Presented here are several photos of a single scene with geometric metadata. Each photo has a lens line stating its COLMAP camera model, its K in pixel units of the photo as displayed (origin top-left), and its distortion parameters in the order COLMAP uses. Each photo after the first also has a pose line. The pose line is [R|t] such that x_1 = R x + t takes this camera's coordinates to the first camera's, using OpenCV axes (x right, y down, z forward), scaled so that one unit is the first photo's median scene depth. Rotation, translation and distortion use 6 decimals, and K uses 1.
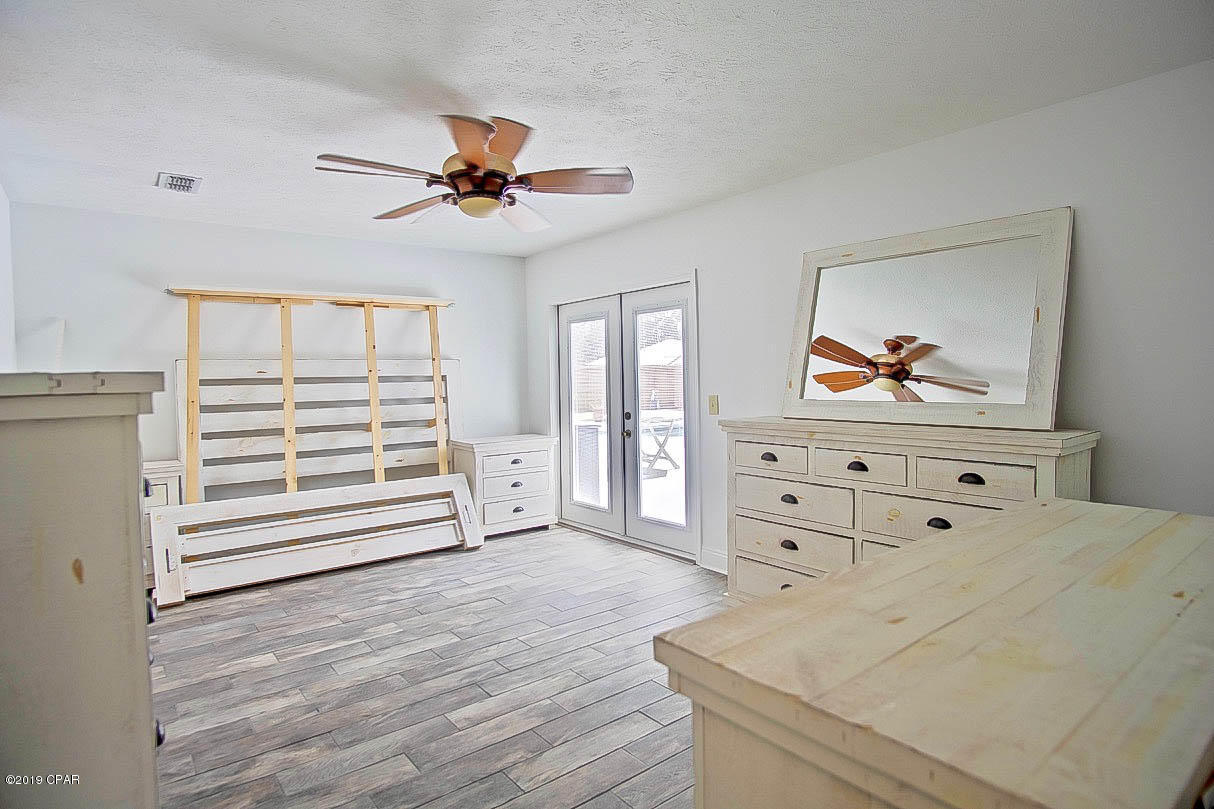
lens RADIAL K [[654.1, 0, 607.4], [0, 654.1, 394.7], [0, 0, 1]] dist [-0.026681, 0.004673]
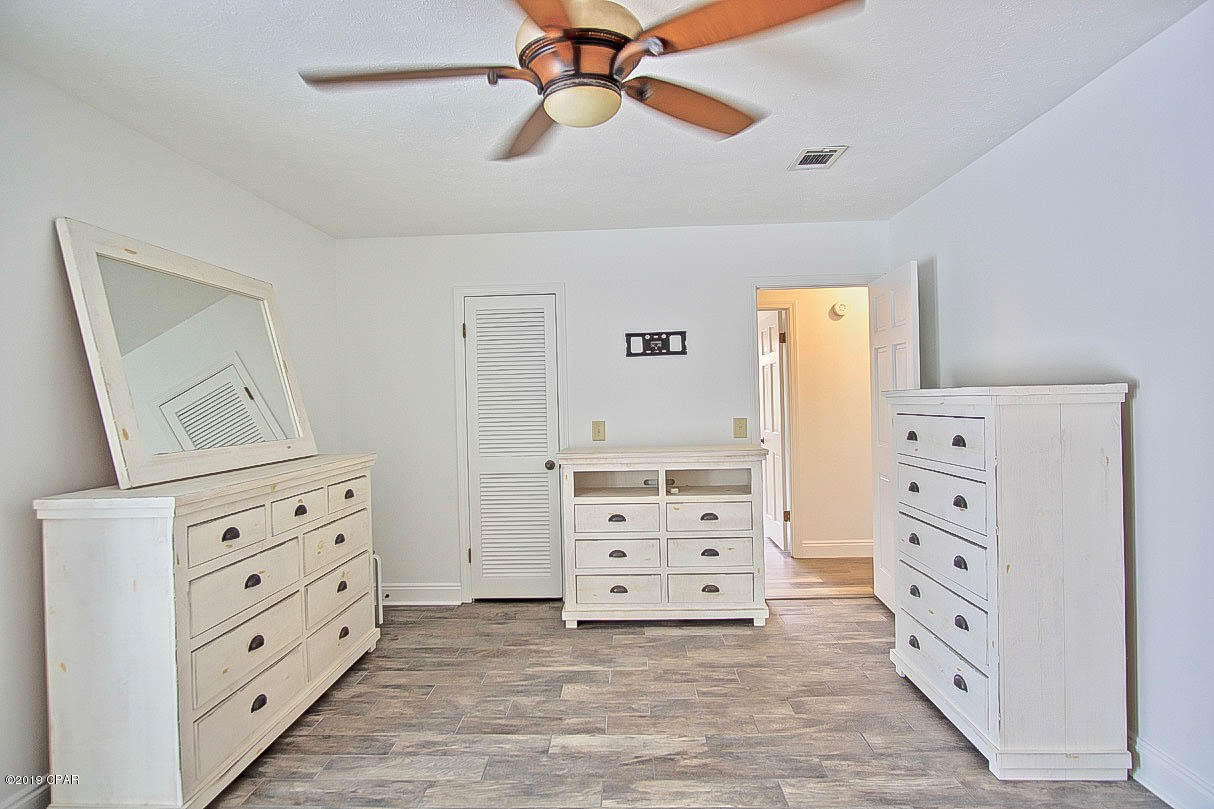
lens RADIAL K [[654.1, 0, 607.4], [0, 654.1, 394.7], [0, 0, 1]] dist [-0.026681, 0.004673]
pose [[-0.758793, 0.038386, 0.650199, -0.716668], [0.056736, 0.998363, 0.007271, -0.048373], [-0.648856, 0.042407, -0.759729, 1.787277]]
